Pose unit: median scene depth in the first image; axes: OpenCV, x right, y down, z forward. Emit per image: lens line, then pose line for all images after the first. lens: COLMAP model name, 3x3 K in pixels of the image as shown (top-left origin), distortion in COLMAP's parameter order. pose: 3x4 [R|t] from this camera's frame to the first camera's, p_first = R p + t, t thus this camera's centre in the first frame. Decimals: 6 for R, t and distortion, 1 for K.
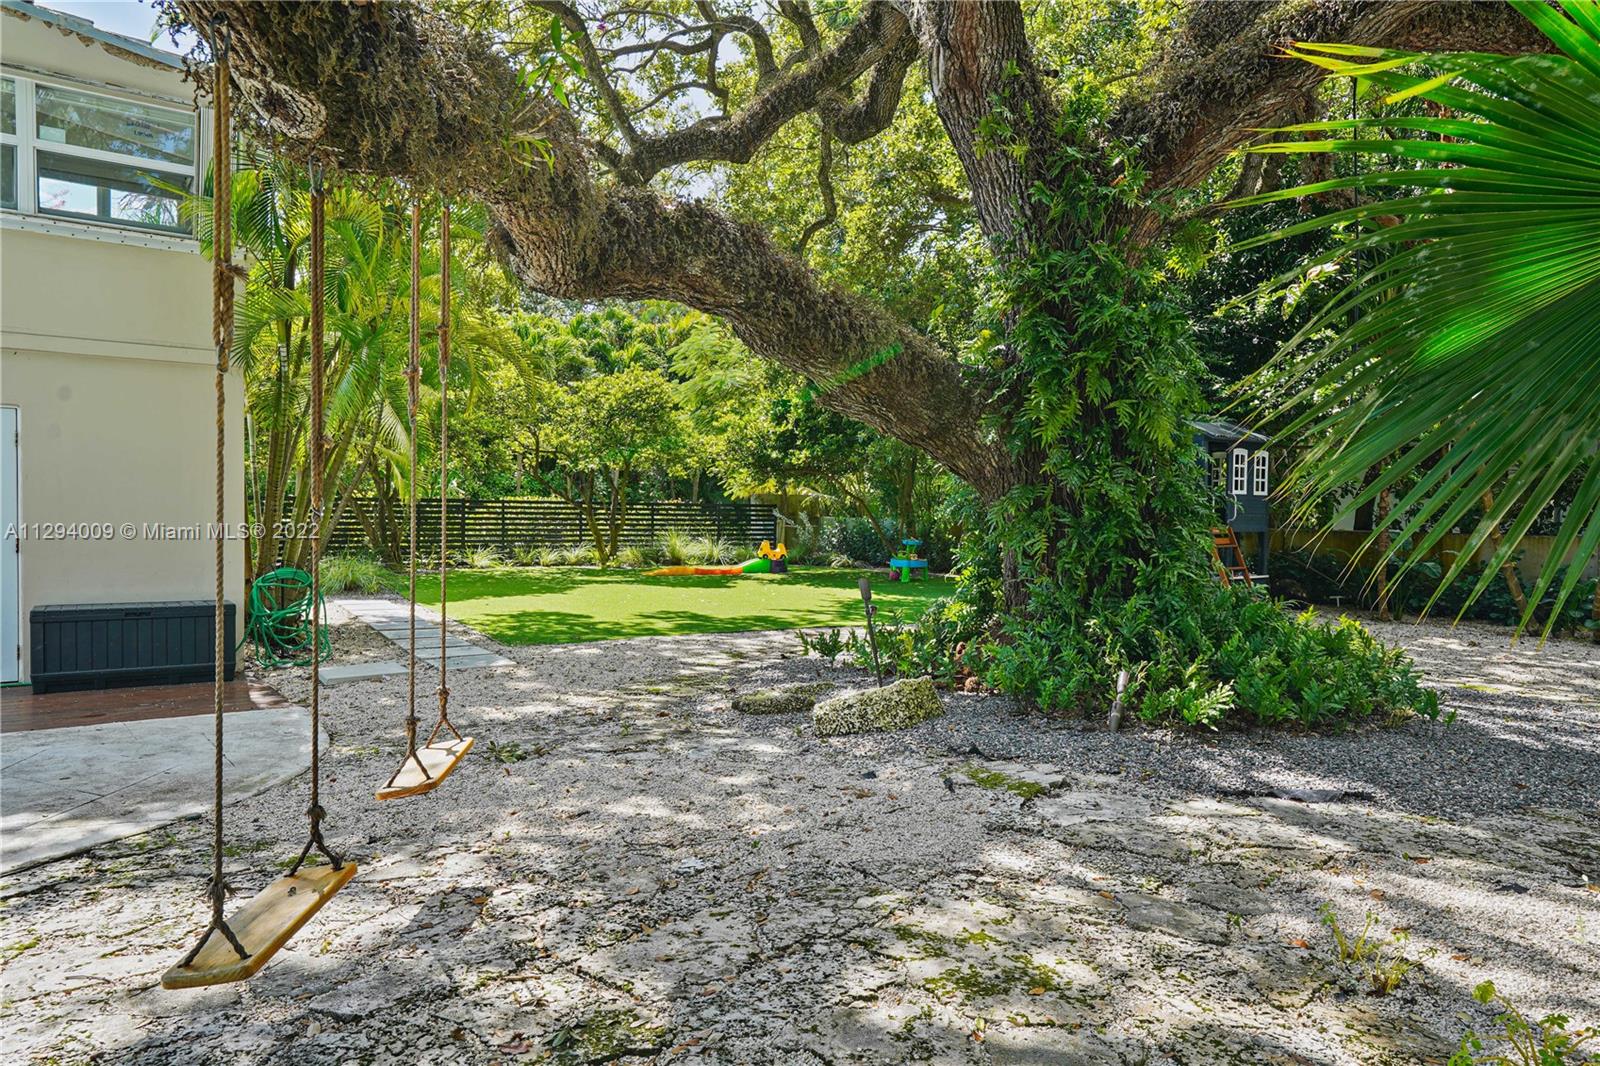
lens RADIAL K [[1076.5, 0, 791.8], [0, 1076.5, 535.2], [0, 0, 1]] dist [0.002342, 0.000499]
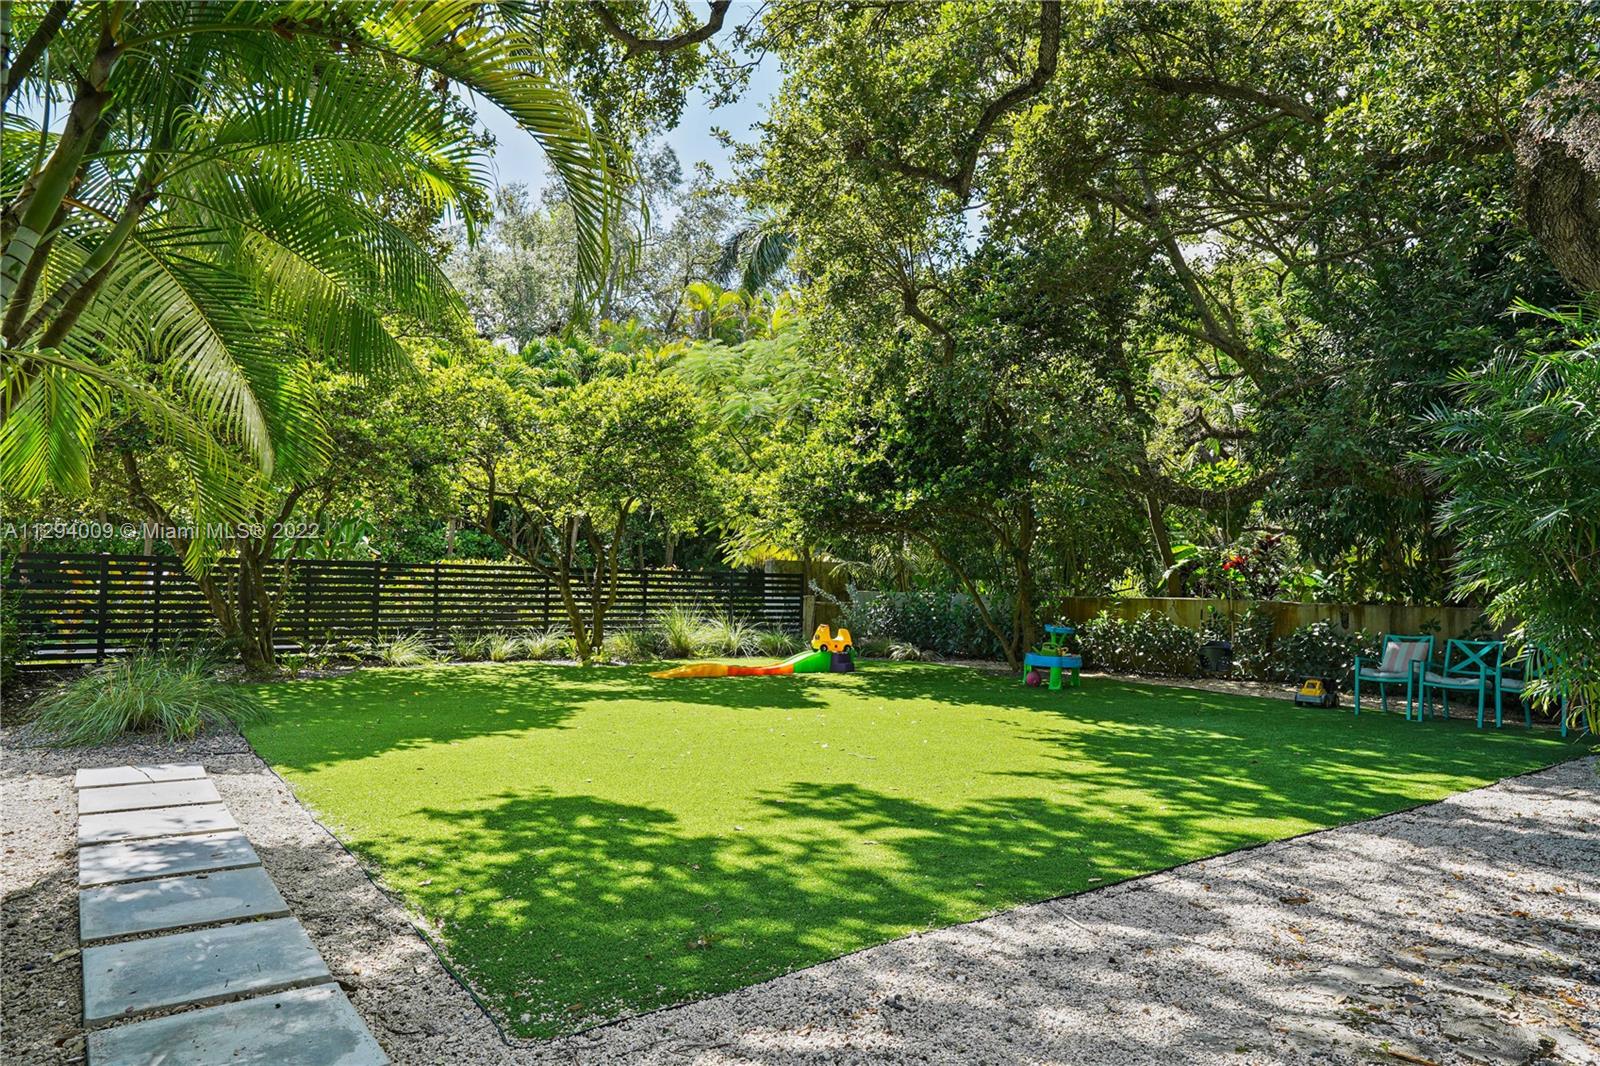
lens RADIAL K [[1076.5, 0, 812.0], [0, 1076.5, 526.6], [0, 0, 1]] dist [0.002342, 0.000499]
pose [[0.996075, 0.011856, 0.087717, -0.090988], [-0.005003, 0.996946, -0.077939, -0.003881], [-0.088373, 0.077194, 0.993092, 0.296300]]
